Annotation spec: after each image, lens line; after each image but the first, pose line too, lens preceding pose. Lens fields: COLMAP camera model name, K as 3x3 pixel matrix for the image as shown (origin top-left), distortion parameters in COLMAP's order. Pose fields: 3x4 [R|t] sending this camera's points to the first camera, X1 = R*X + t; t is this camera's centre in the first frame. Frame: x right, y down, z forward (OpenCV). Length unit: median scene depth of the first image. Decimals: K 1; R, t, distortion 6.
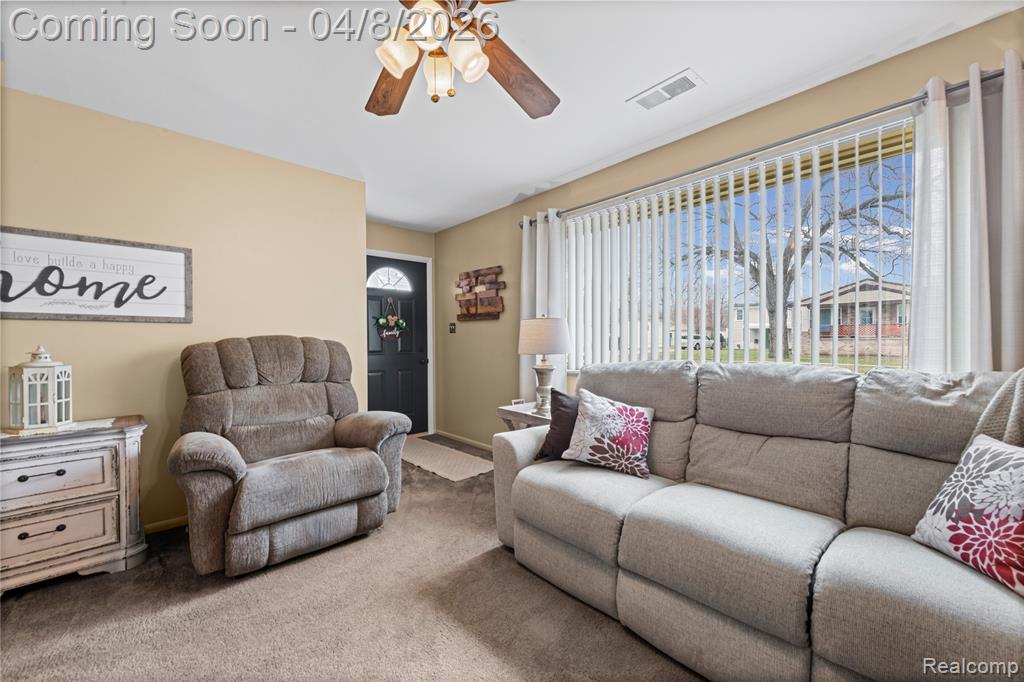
lens RADIAL K [[408.5, 0, 515.8], [0, 408.5, 344.6], [0, 0, 1]] dist [0.012200, -0.002948]
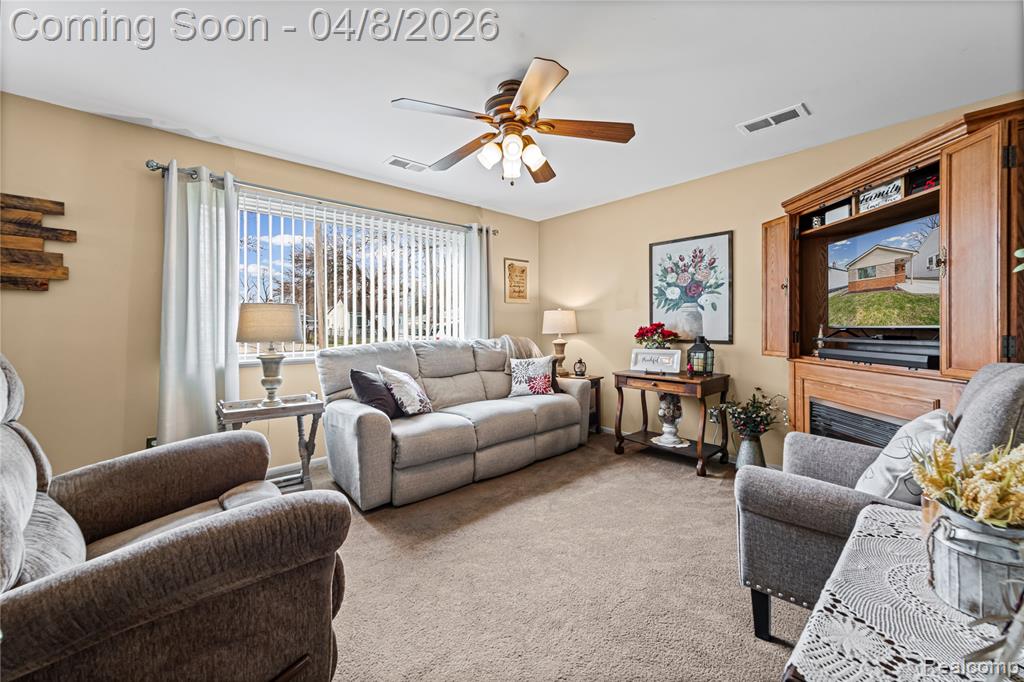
lens RADIAL K [[408.5, 0, 512.3], [0, 408.5, 339.5], [0, 0, 1]] dist [0.012200, -0.002948]
pose [[0.001664, -0.033242, 0.999446, -0.861660], [0.003772, 0.999440, 0.033235, -0.012174], [-0.999992, 0.003714, 0.001788, 0.449732]]
